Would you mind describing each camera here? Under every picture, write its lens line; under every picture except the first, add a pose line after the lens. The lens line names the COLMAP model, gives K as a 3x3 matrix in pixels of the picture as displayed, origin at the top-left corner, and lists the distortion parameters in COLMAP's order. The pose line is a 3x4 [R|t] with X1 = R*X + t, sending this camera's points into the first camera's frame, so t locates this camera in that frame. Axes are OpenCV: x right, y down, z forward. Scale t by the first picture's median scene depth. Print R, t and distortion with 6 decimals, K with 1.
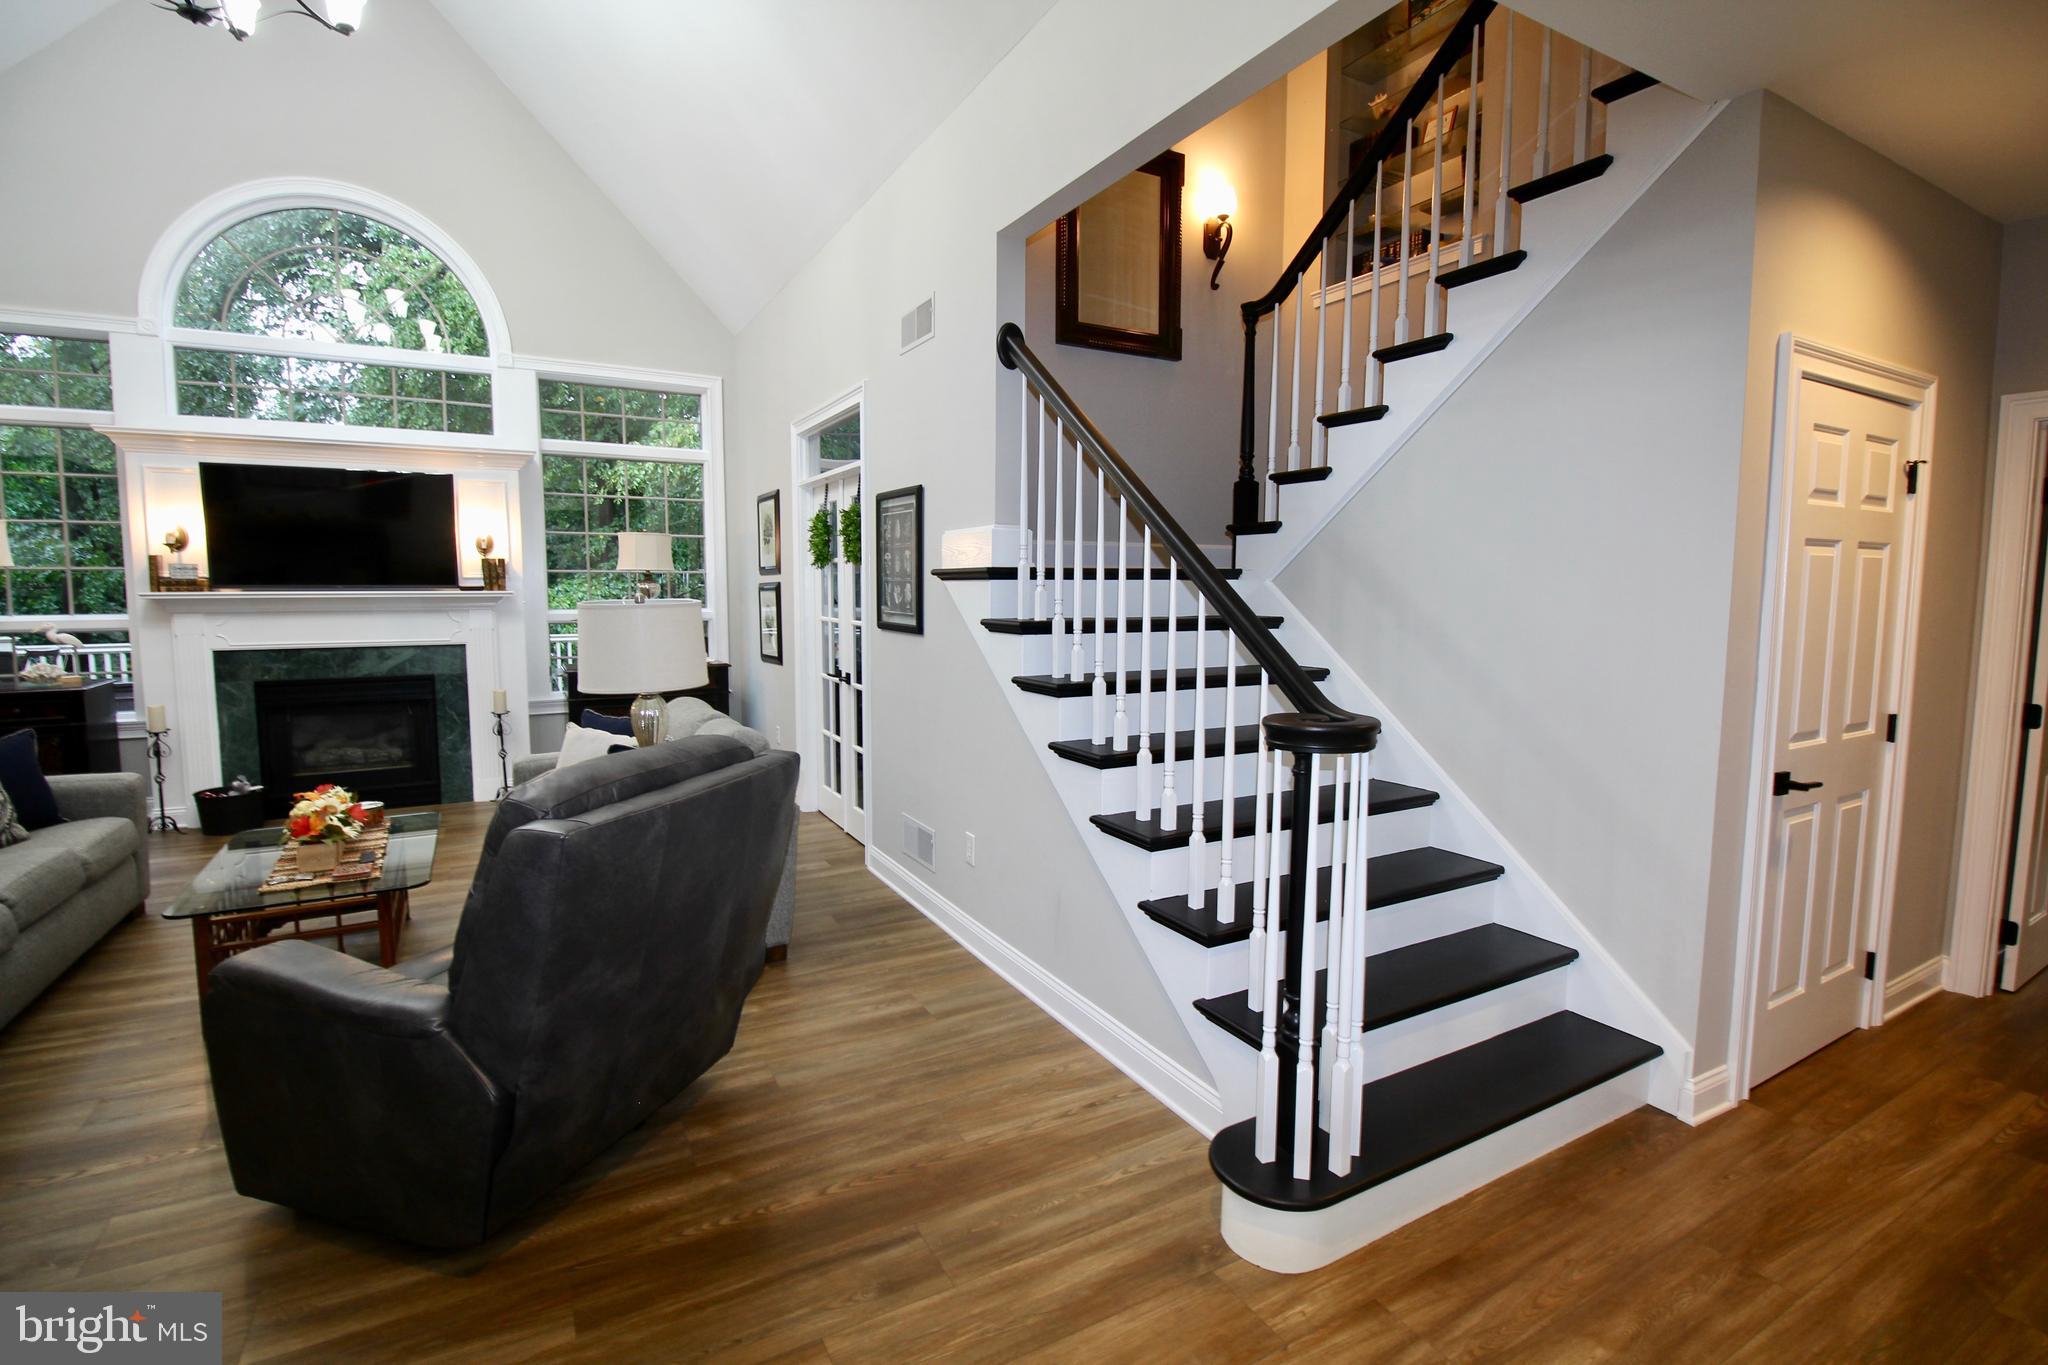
lens RADIAL K [[957.0, 0, 1038.0], [0, 957.0, 665.8], [0, 0, 1]] dist [-0.008792, -0.000708]
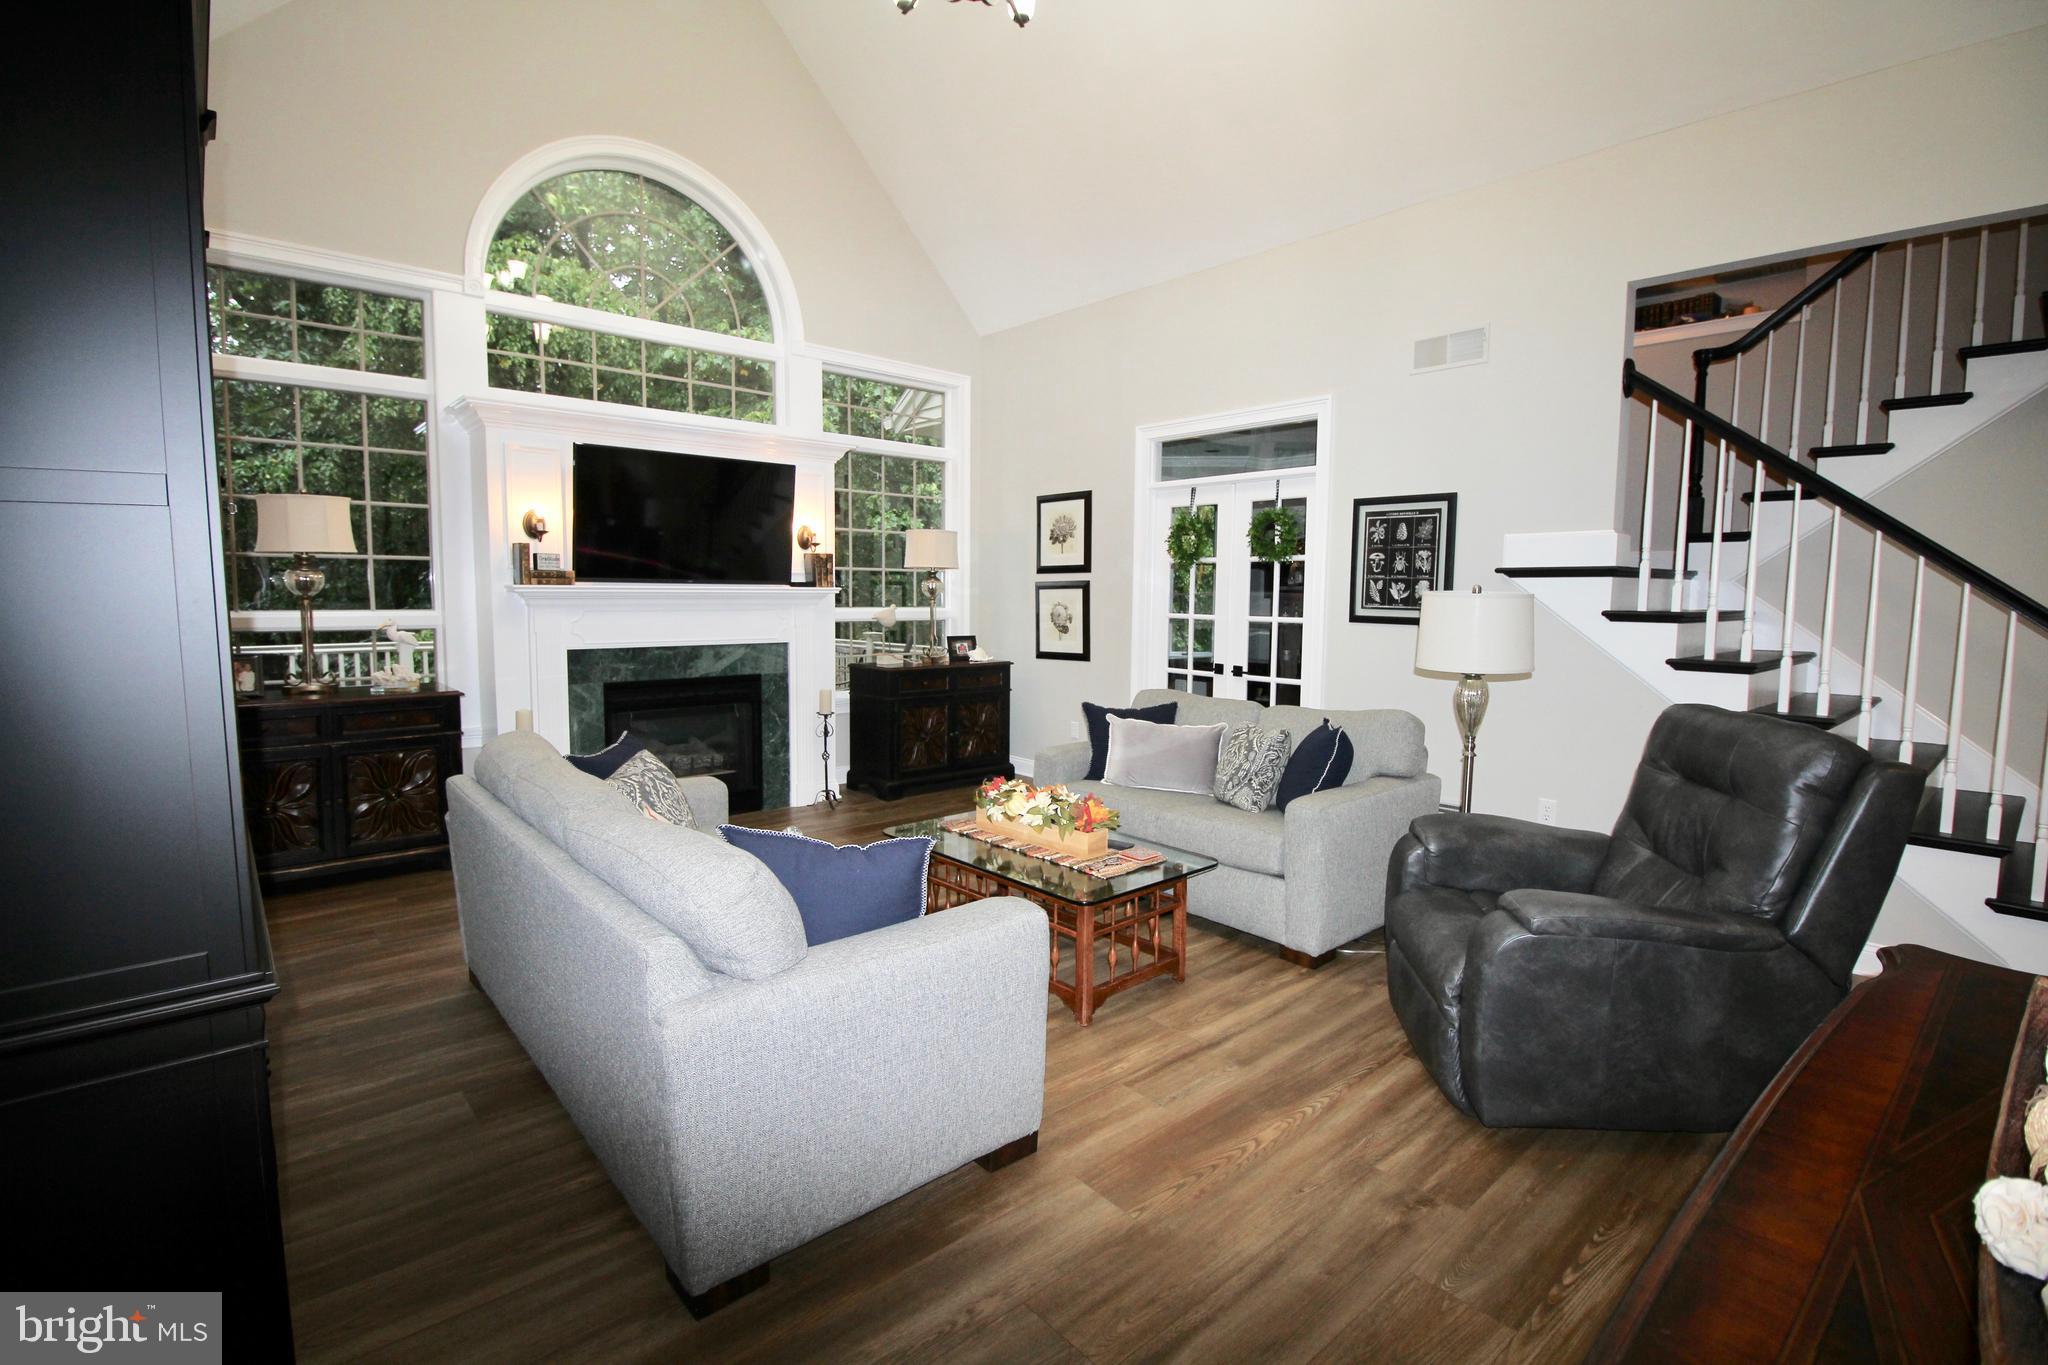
lens RADIAL K [[957.0, 0, 1038.0], [0, 957.0, 665.8], [0, 0, 1]] dist [-0.008792, -0.000708]
pose [[0.976149, -0.011663, 0.216789, -0.606380], [0.013213, 0.999896, -0.005703, 0.010205], [-0.216700, 0.008432, 0.976202, 0.006809]]
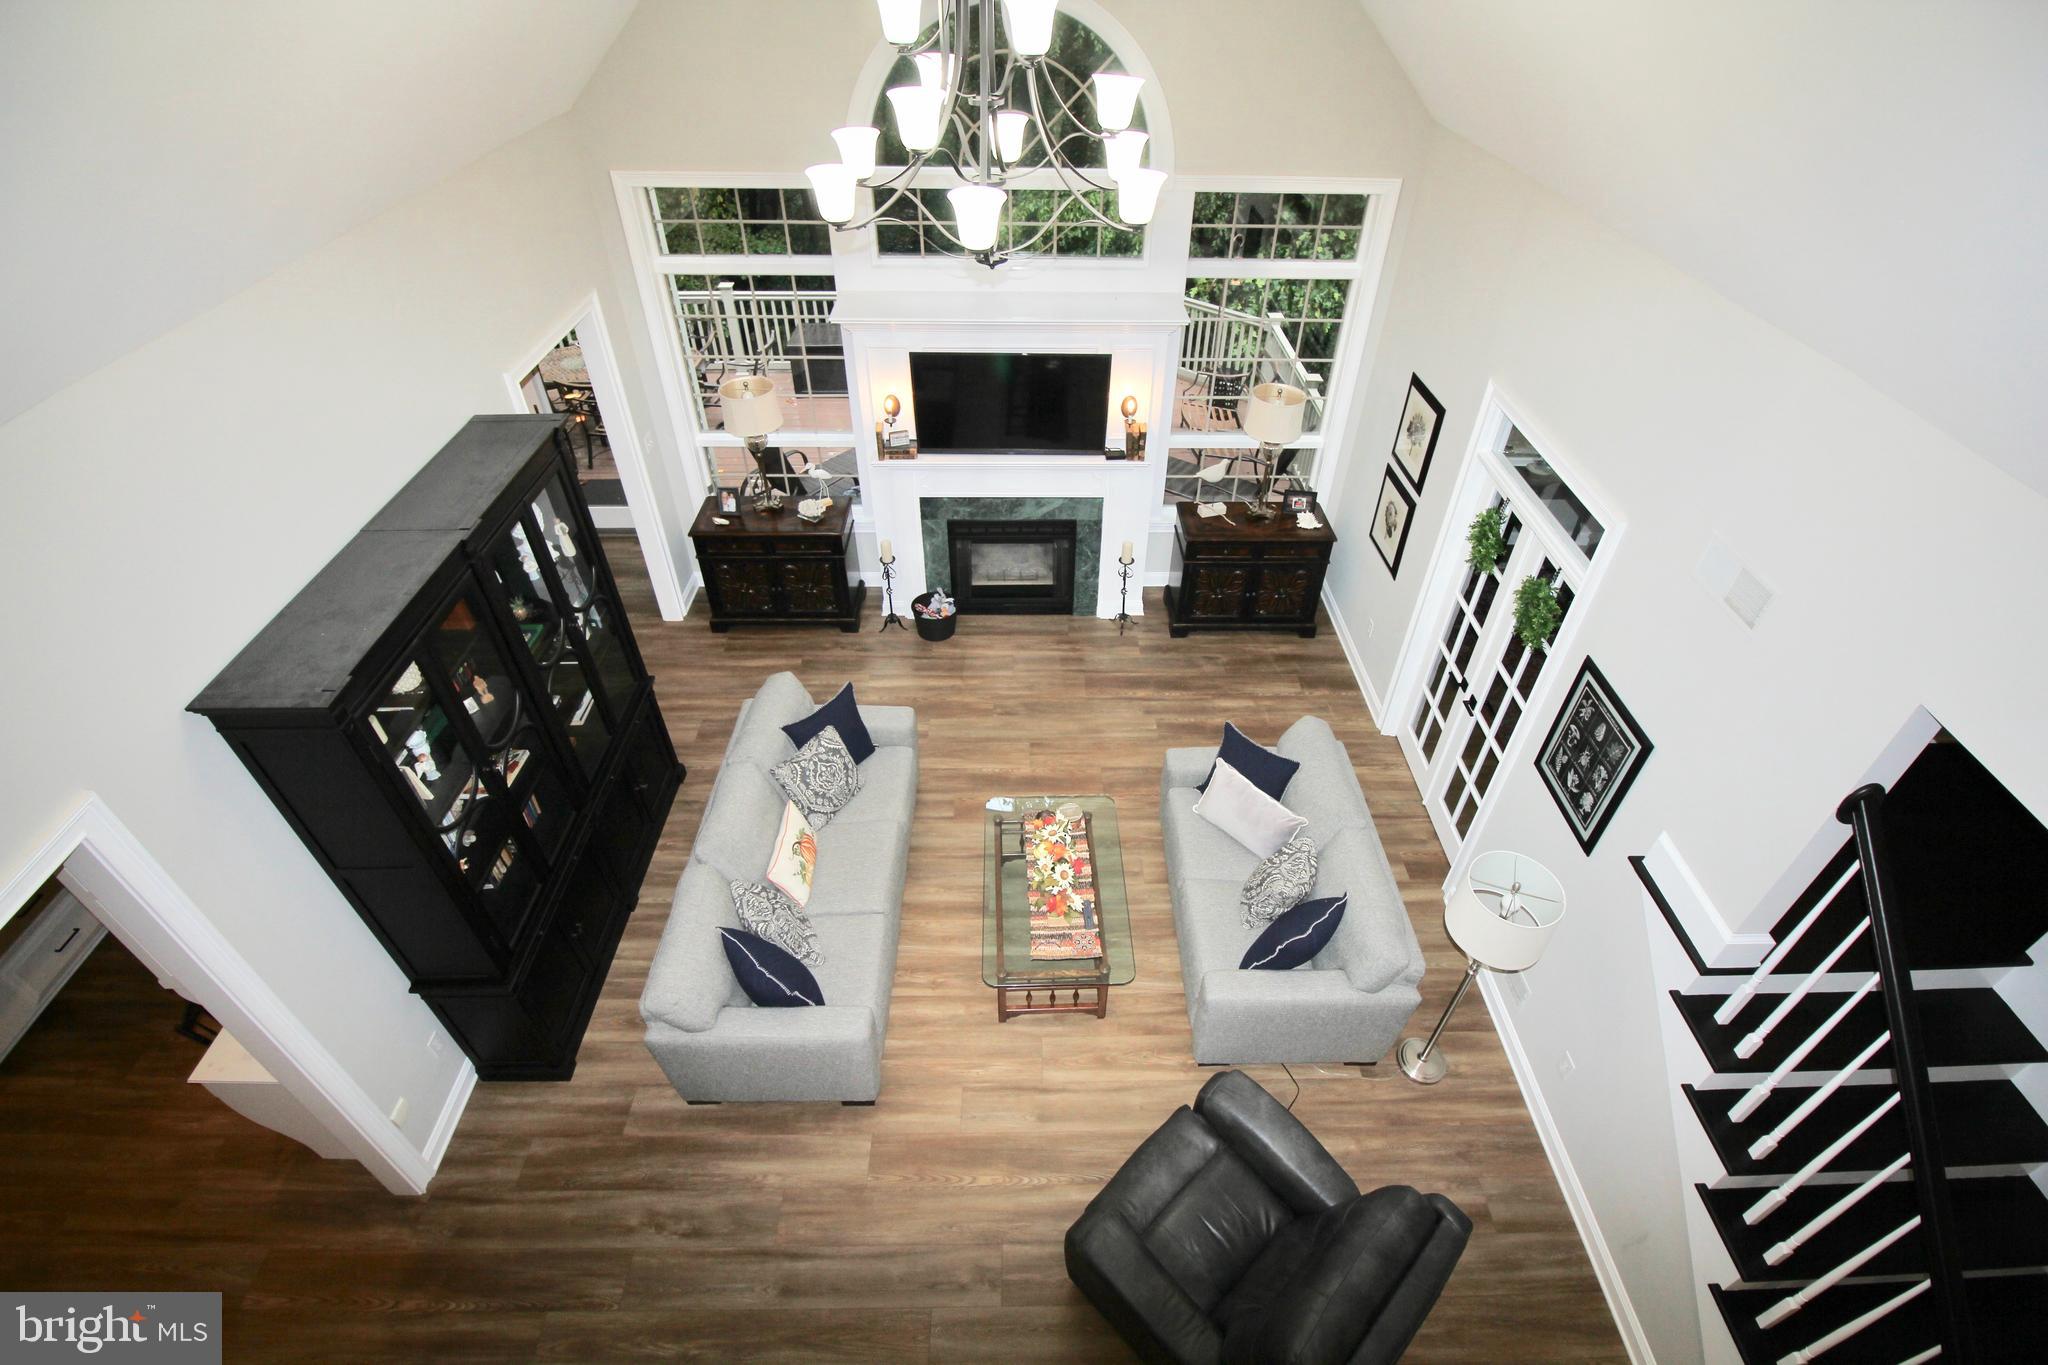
lens RADIAL K [[957.0, 0, 1038.0], [0, 957.0, 665.8], [0, 0, 1]] dist [-0.008792, -0.000708]
pose [[0.878830, 0.307306, -0.364994, -0.228785], [-0.045287, 0.815241, 0.577349, -0.523948], [0.474981, -0.490862, 0.730375, 0.090093]]
